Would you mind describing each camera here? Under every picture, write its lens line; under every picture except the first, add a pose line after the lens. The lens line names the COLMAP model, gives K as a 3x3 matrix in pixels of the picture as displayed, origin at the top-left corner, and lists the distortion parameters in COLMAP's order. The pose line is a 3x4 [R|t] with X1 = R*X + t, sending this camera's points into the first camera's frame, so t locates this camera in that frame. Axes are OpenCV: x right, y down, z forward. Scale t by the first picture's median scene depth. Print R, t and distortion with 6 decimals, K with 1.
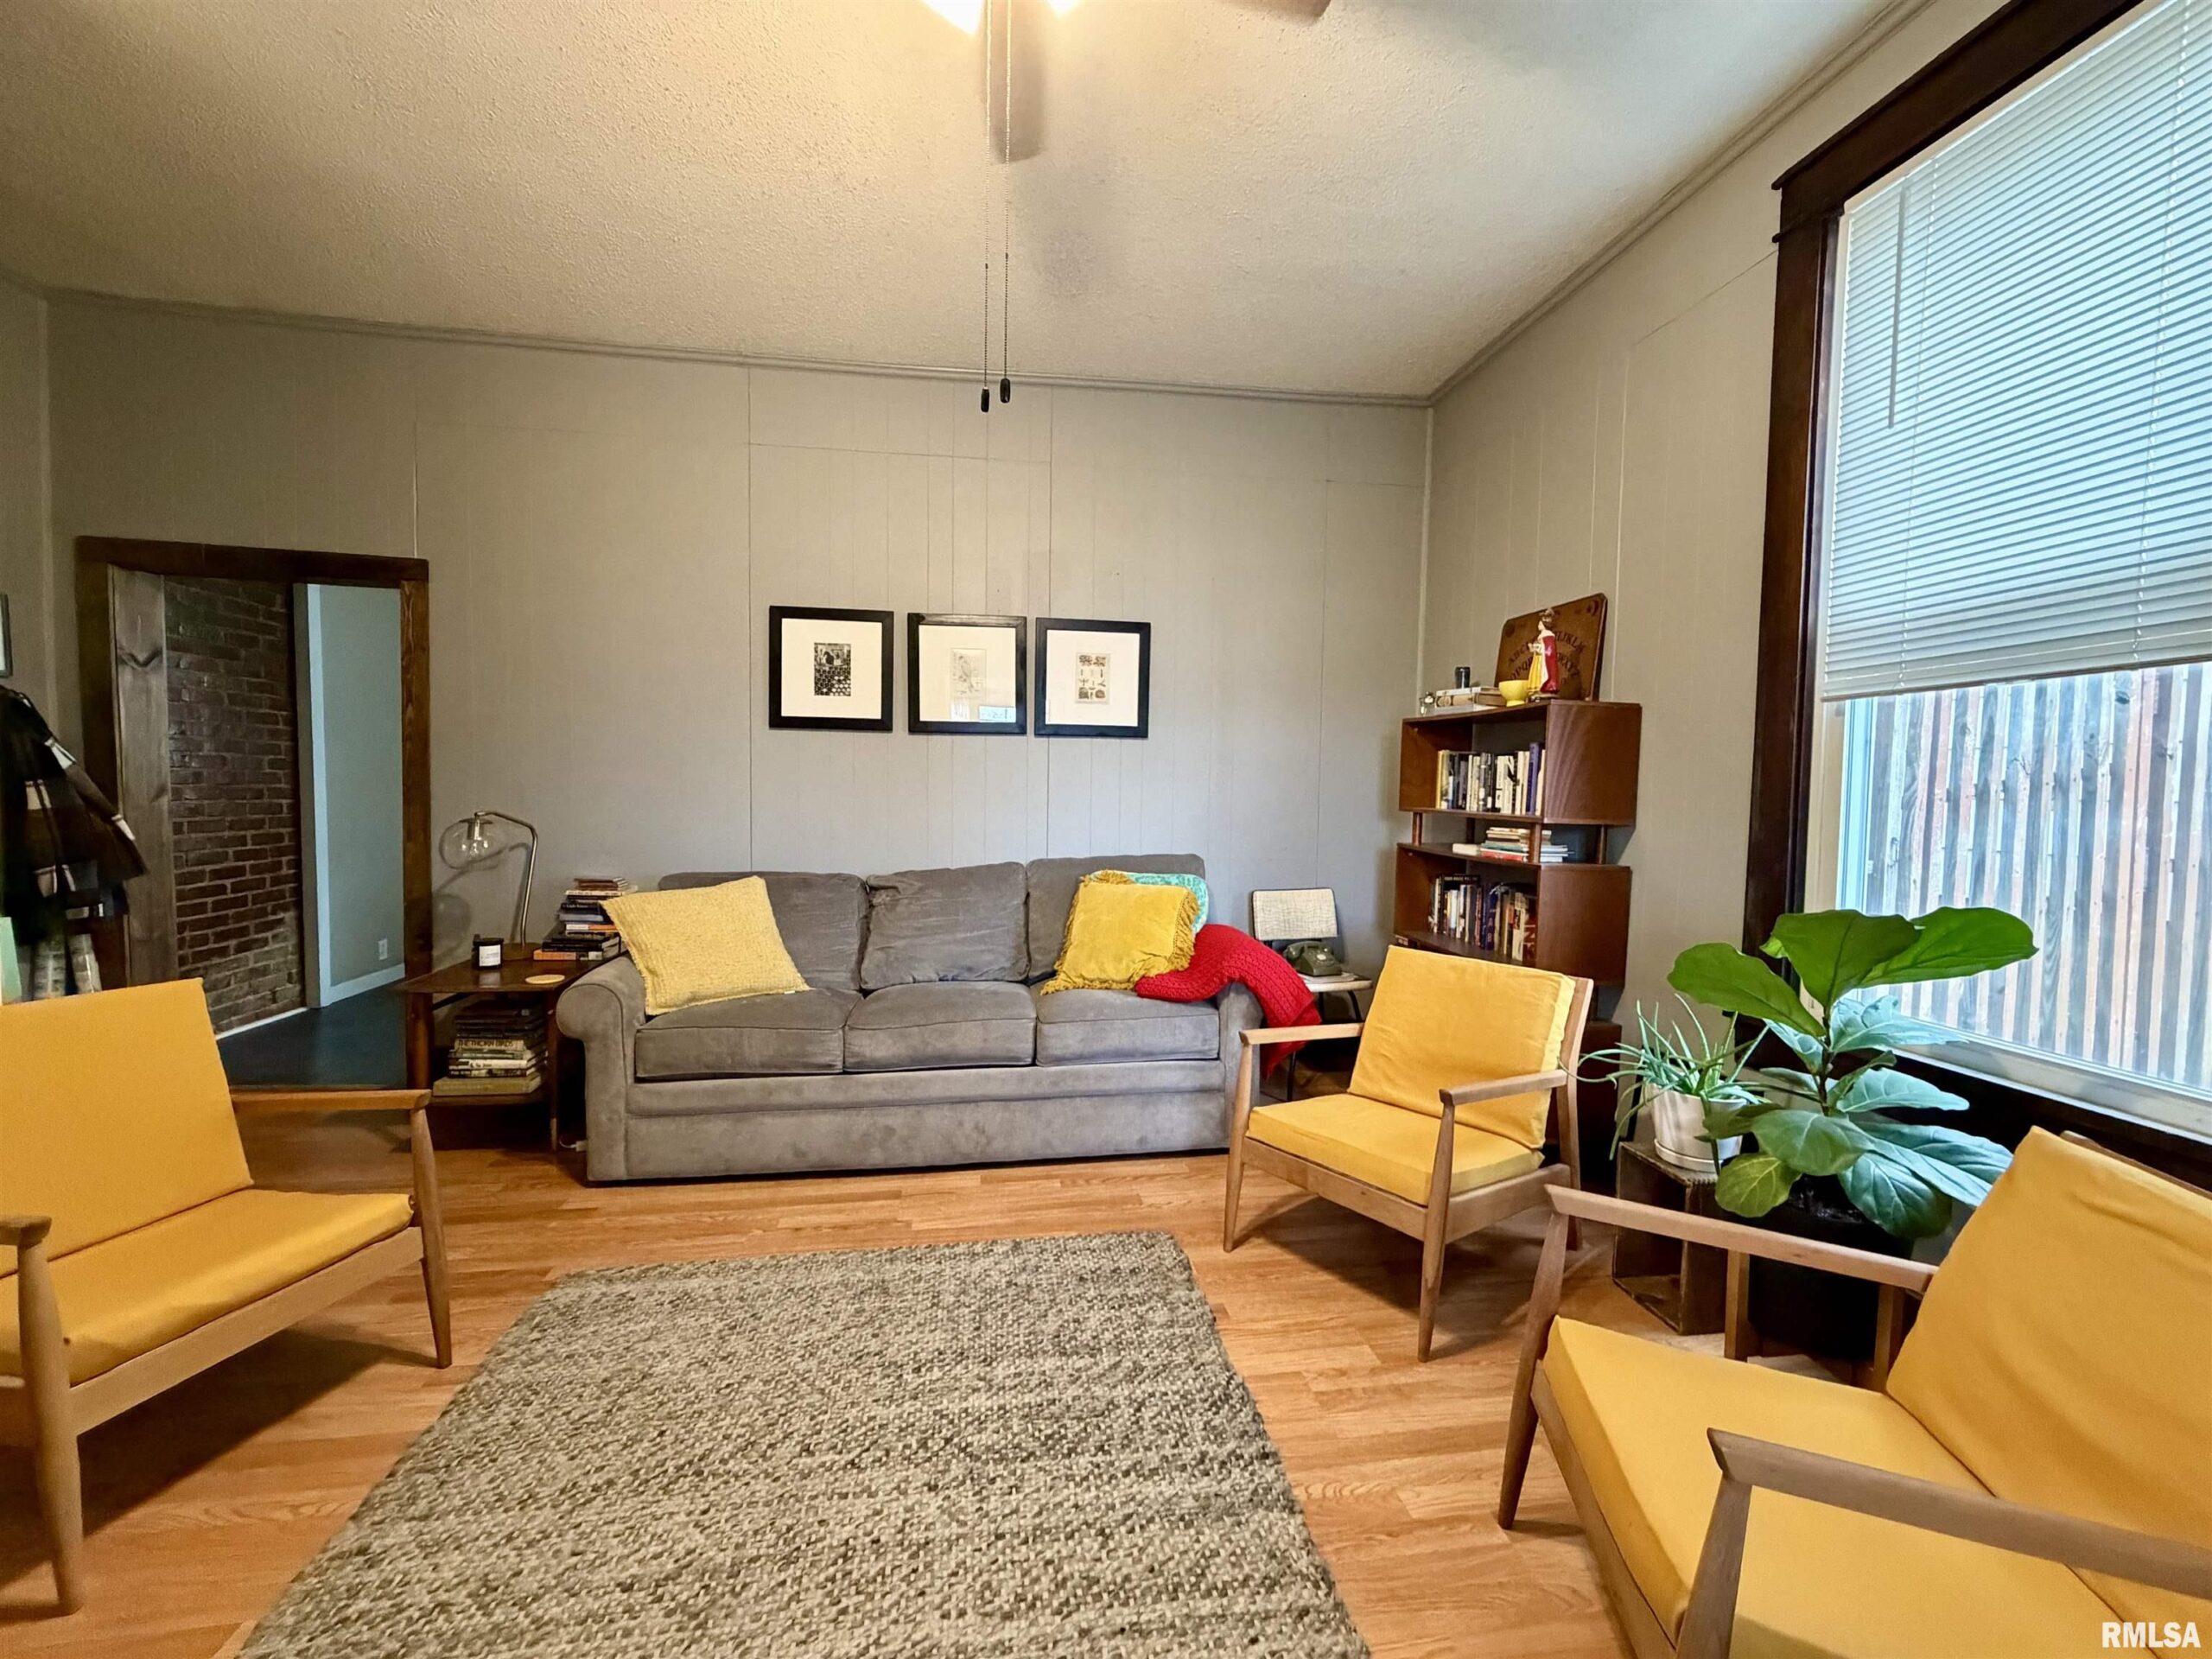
lens RADIAL K [[879.0, 0, 1106.9], [0, 879.0, 830.9], [0, 0, 1]] dist [-0.003096, 0.000281]
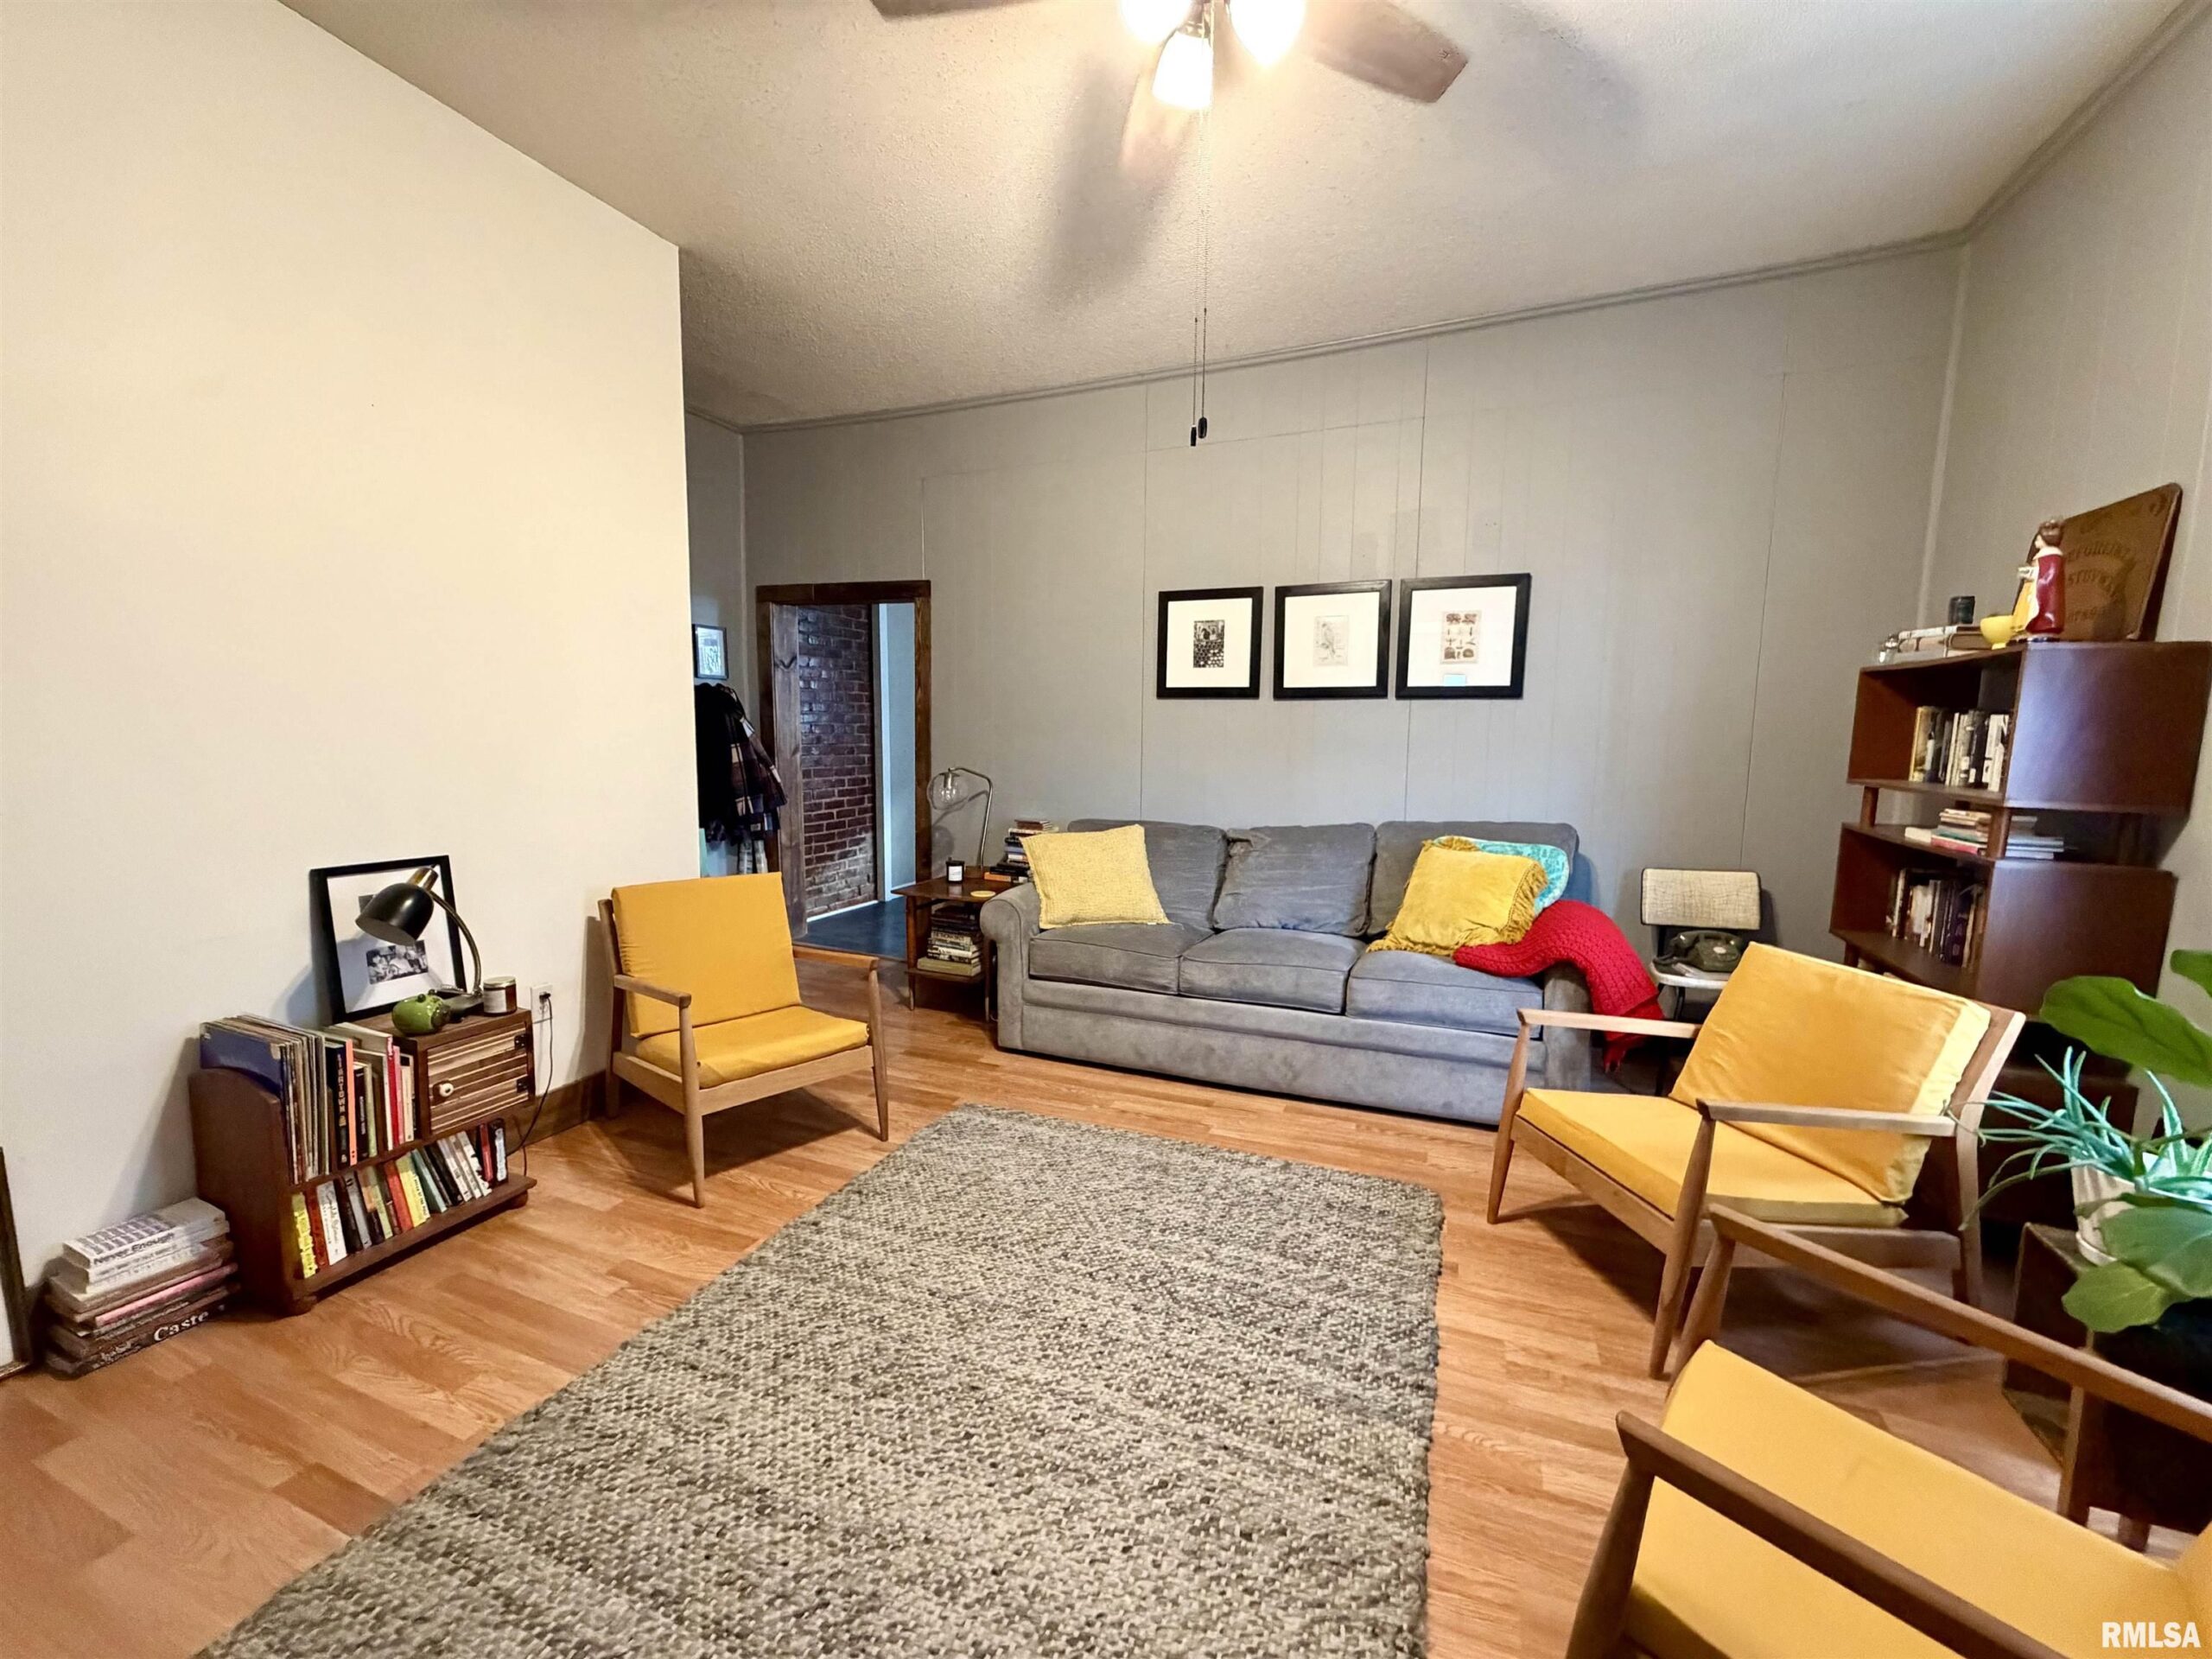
lens RADIAL K [[879.0, 0, 1107.7], [0, 879.0, 833.0], [0, 0, 1]] dist [-0.003096, 0.000281]
pose [[0.860247, 0.053917, -0.507020, 0.203167], [-0.024413, 0.997608, 0.064667, -0.015636], [0.509294, -0.043251, 0.859505, -0.052631]]
